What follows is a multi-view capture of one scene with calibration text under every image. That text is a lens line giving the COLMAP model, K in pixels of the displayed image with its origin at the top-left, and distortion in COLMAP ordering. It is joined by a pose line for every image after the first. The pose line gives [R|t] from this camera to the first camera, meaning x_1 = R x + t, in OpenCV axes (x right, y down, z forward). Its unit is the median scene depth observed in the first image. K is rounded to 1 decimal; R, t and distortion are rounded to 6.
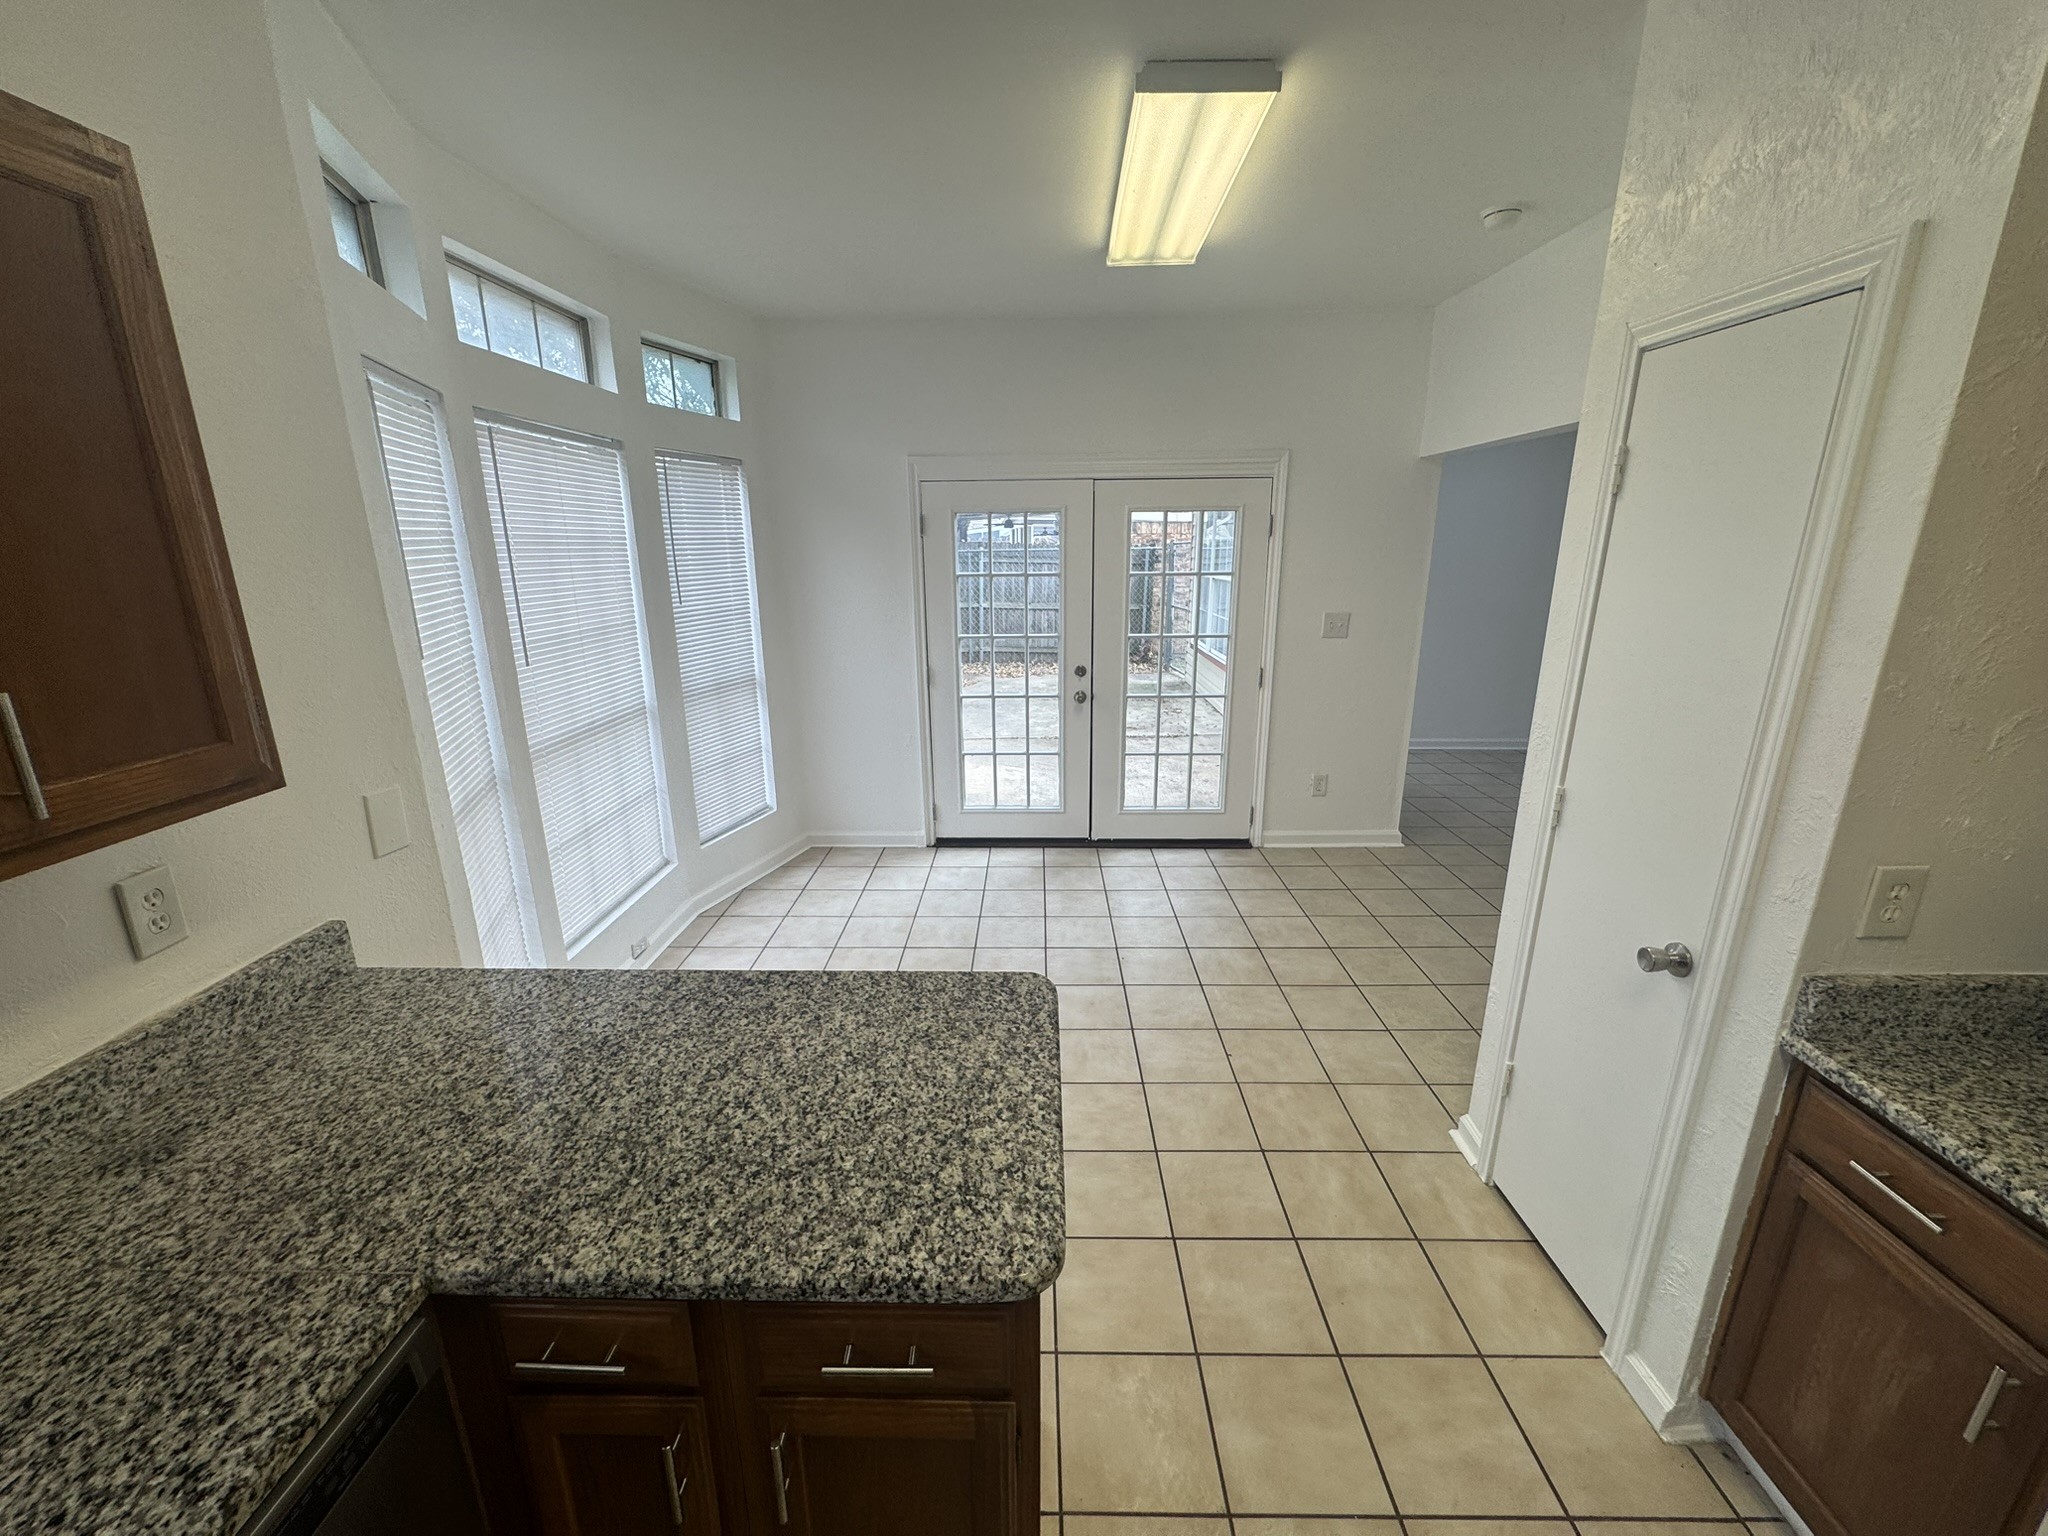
lens RADIAL K [[814.5, 0, 1024.0], [0, 814.5, 768.0], [0, 0, 1]] dist [-0.002955, -0.000040]
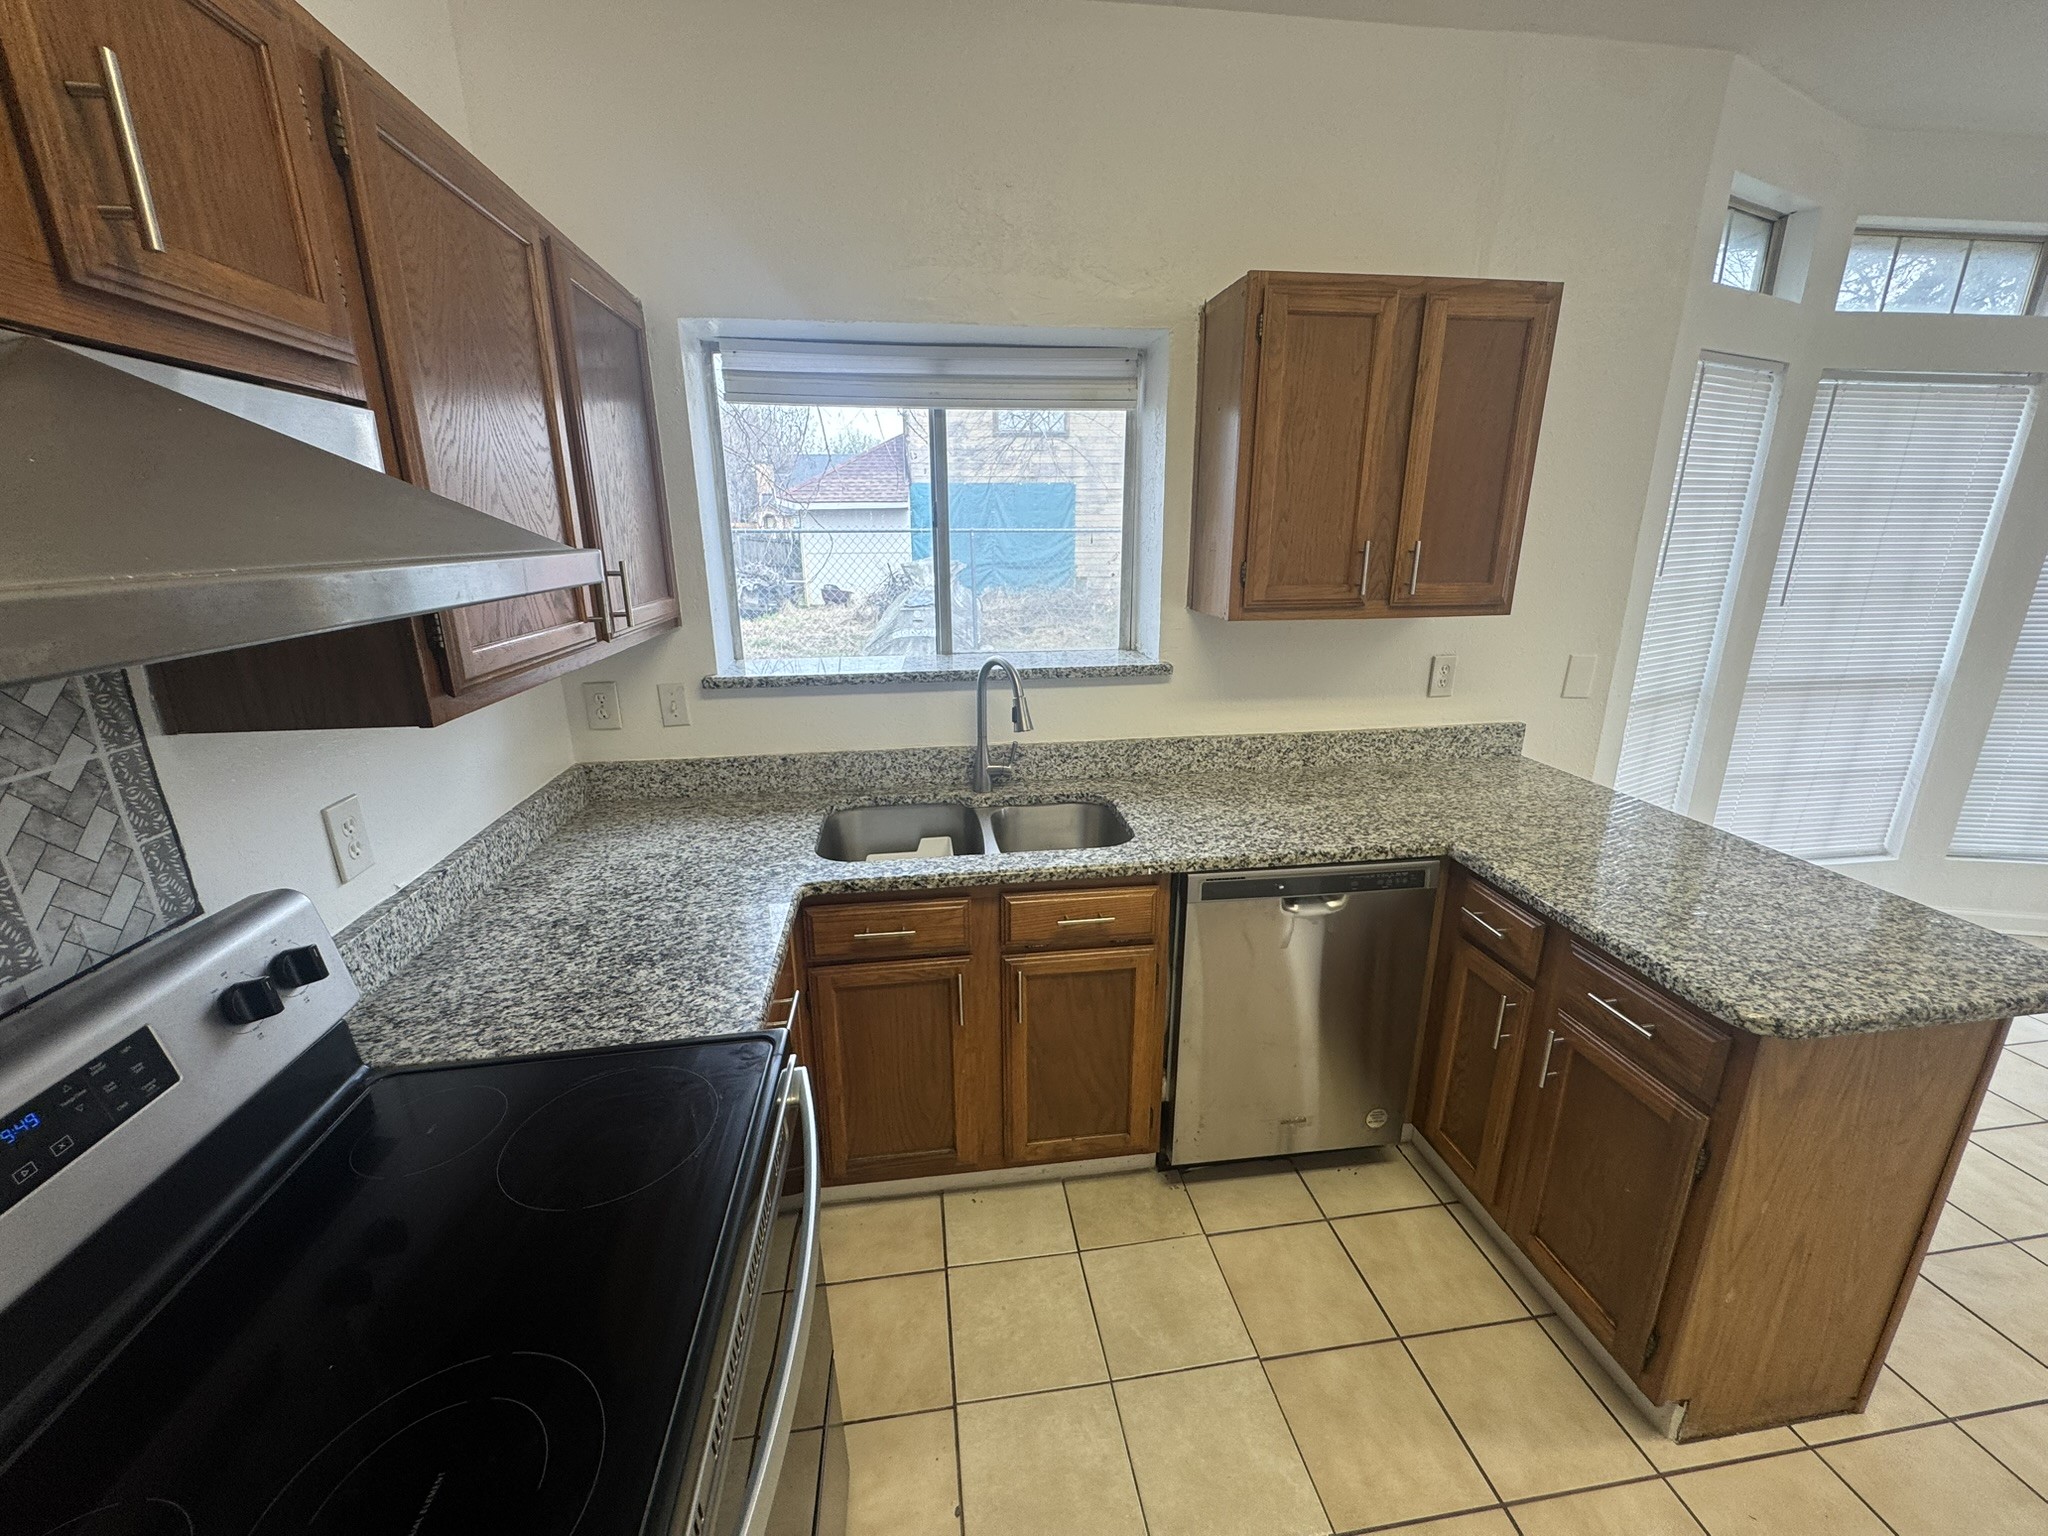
lens RADIAL K [[830.3, 0, 1024.0], [0, 830.3, 768.0], [0, 0, 1]] dist [-0.003422, 0.000126]
pose [[0.158119, 0.276204, -0.948003, 0.759209], [-0.258480, 0.938180, 0.230230, 0.189733], [0.952988, 0.208637, 0.219737, -0.377101]]
